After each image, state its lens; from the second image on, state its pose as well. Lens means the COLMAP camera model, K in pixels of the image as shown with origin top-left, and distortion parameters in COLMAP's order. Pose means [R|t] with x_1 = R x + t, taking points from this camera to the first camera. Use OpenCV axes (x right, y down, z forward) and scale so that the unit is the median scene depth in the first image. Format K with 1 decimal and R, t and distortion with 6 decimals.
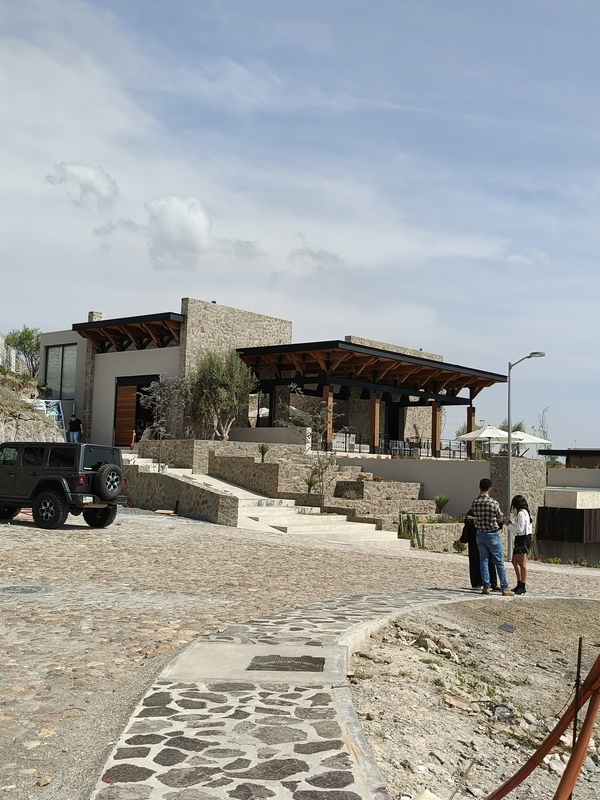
lens RADIAL K [[869.7, 0, 300.0], [0, 869.7, 400.0], [0, 0, 1]] dist [0.198370, -0.004986]
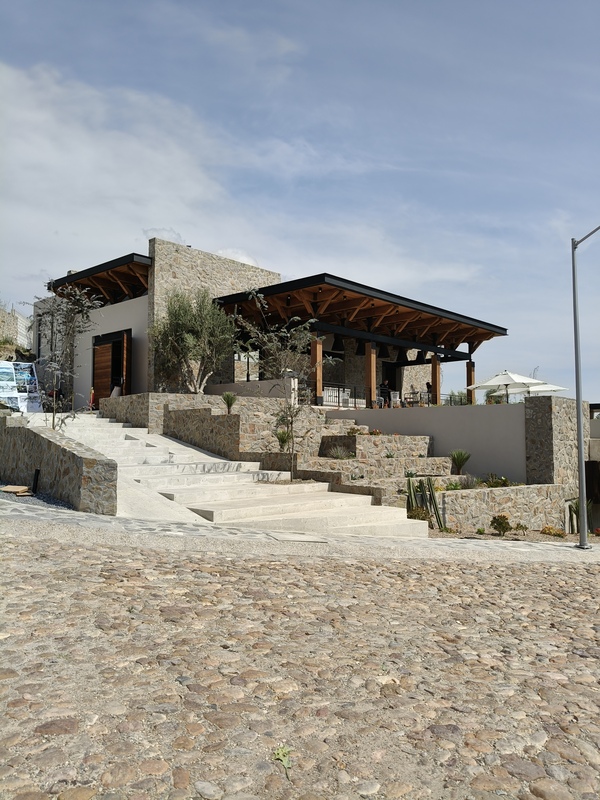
lens RADIAL K [[611.8, 0, 300.0], [0, 611.8, 400.0], [0, 0, 1]] dist [0.185764, -0.393525]
pose [[0.998745, -0.033267, -0.037437, 0.038570], [0.033795, 0.999337, 0.013566, 0.045907], [0.036961, -0.014814, 0.999207, 0.395576]]
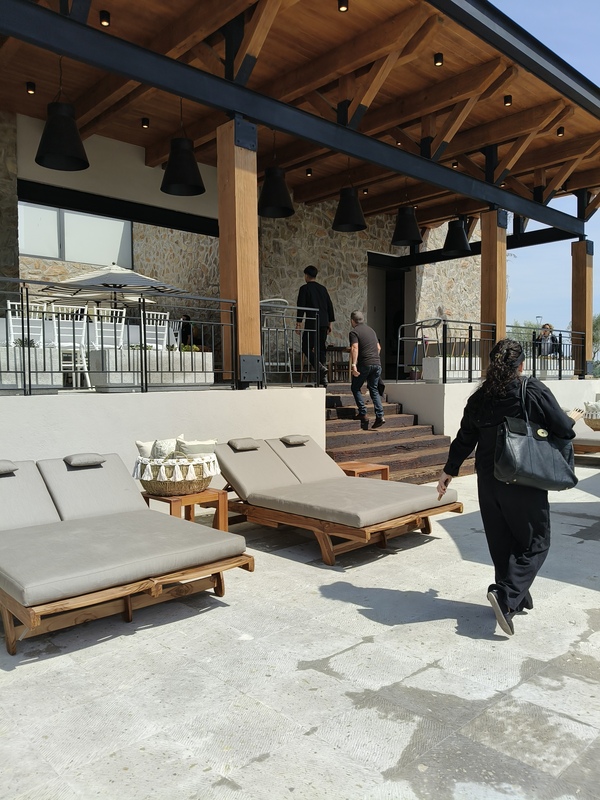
lens RADIAL K [[618.2, 0, 300.0], [0, 618.2, 400.0], [0, 0, 1]] dist [0.057067, -0.156970]
pose [[0.992014, -0.039644, -0.119738, 0.135171], [0.053034, 0.992427, 0.110801, 0.052771], [0.114439, -0.116267, 0.986603, 0.936734]]
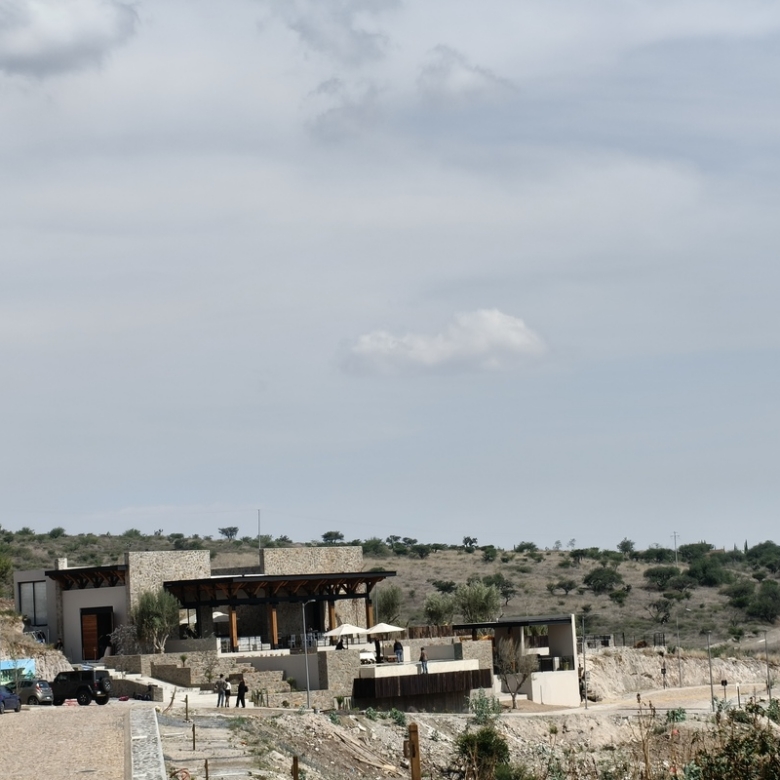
lens RADIAL K [[2472.3, 0, 390.0], [0, 2472.3, 390.0], [0, 0, 1]] dist [-0.061927, -1.036003]
pose [[0.995626, -0.090728, -0.022303, 0.430534], [0.090429, 0.995803, -0.014095, -0.300535], [0.023488, 0.012016, 0.999652, -3.159540]]
